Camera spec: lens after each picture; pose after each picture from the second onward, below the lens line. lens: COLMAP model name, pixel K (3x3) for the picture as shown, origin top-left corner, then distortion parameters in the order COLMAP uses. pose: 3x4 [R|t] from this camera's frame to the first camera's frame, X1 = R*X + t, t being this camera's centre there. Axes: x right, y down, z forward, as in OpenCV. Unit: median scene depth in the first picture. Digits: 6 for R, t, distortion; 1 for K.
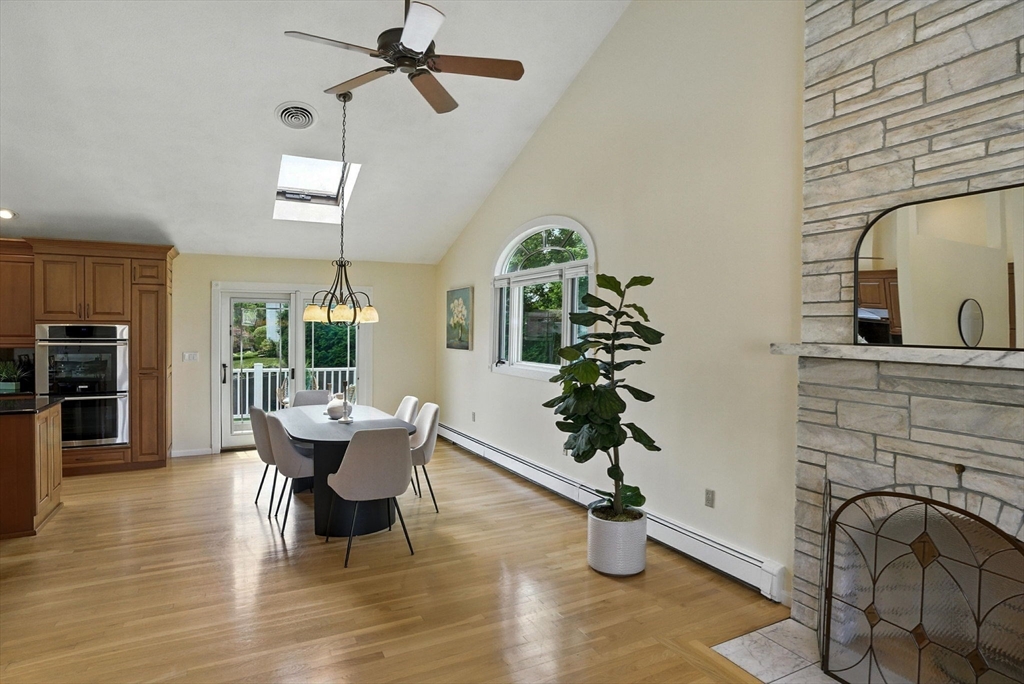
lens RADIAL K [[553.9, 0, 512.0], [0, 553.9, 342.0], [0, 0, 1]] dist [-0.058618, 0.027885]
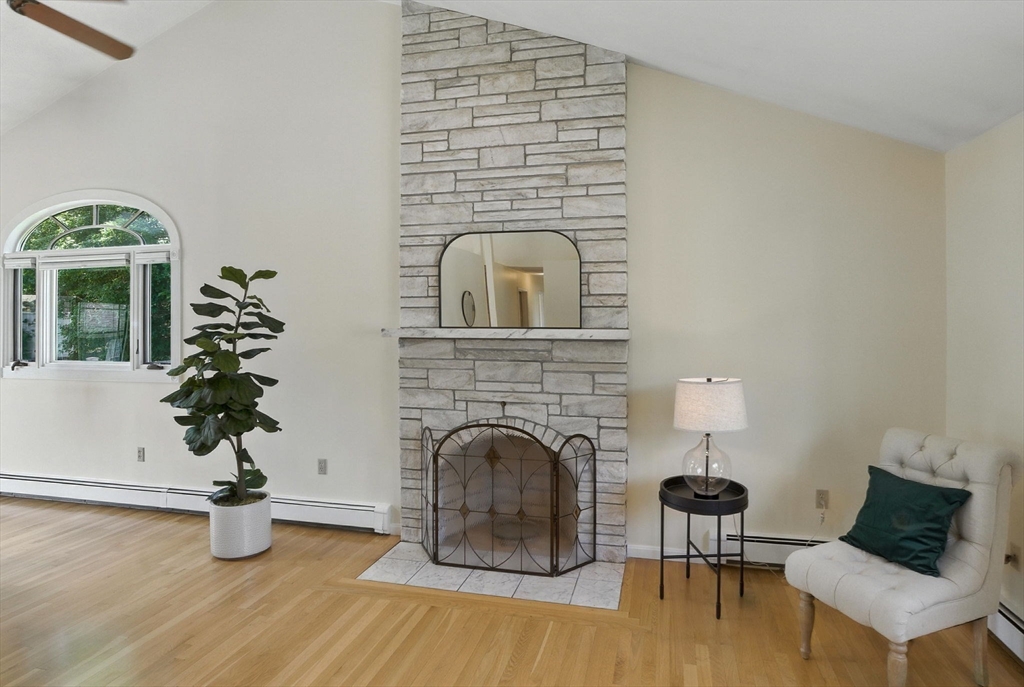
lens RADIAL K [[593.6, 0, 528.3], [0, 593.6, 327.0], [0, 0, 1]] dist [-0.029433, 0.001361]
pose [[0.651979, -0.025350, 0.757813, -0.299105], [0.029303, 0.999537, 0.008225, -0.002420], [-0.757670, 0.016844, 0.652420, -0.136129]]
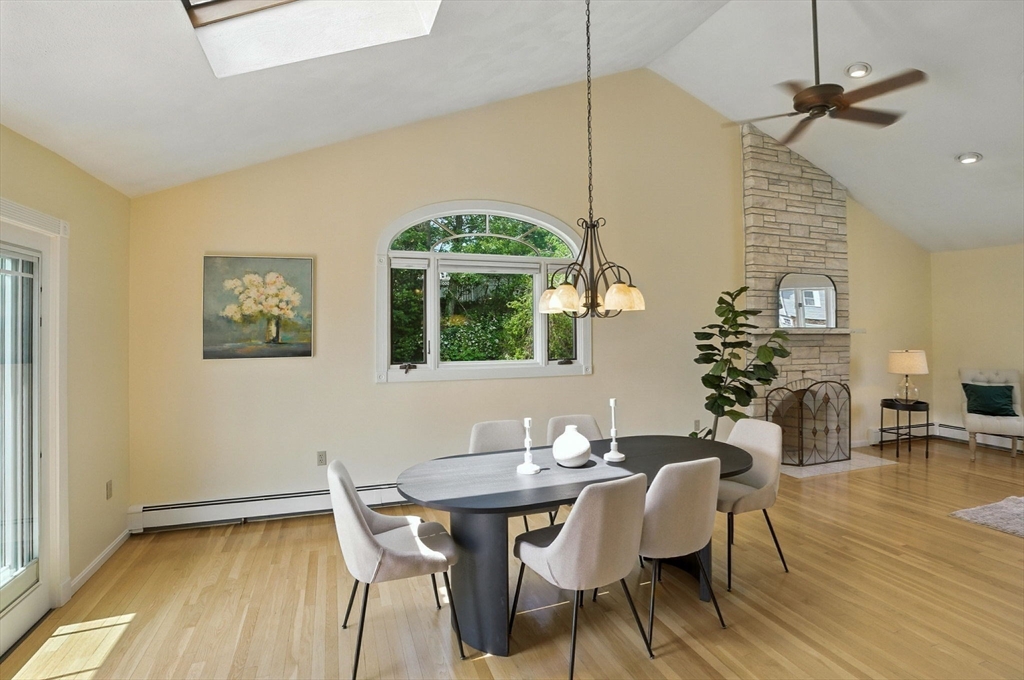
lens RADIAL K [[504.9, 0, 515.9], [0, 504.9, 335.1], [0, 0, 1]] dist [-0.062715, 0.019348]
pose [[0.127377, -0.025523, 0.991526, -1.274247], [0.027987, 0.999363, 0.022129, -0.034290], [-0.991459, 0.024931, 0.128011, 1.430999]]
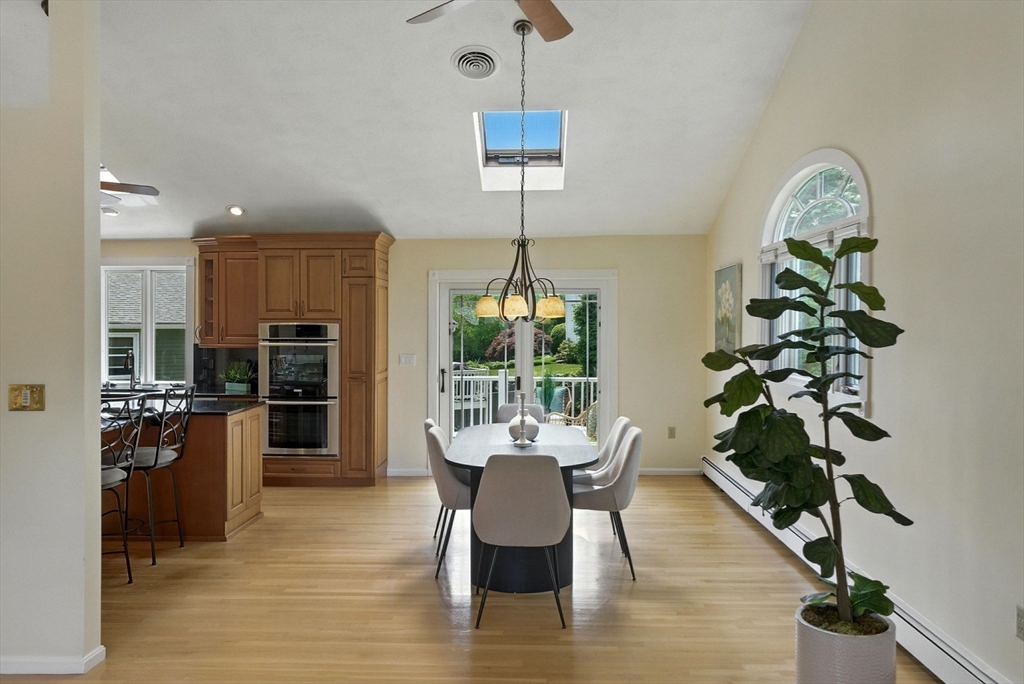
lens RADIAL K [[775.7, 0, 523.6], [0, 775.7, 334.2], [0, 0, 1]] dist [0.000101, 0.001955]
pose [[0.869617, -0.001867, -0.493724, 0.329168], [-0.004946, 0.999910, -0.012494, 0.002292], [0.493702, 0.013307, 0.869529, 0.057315]]
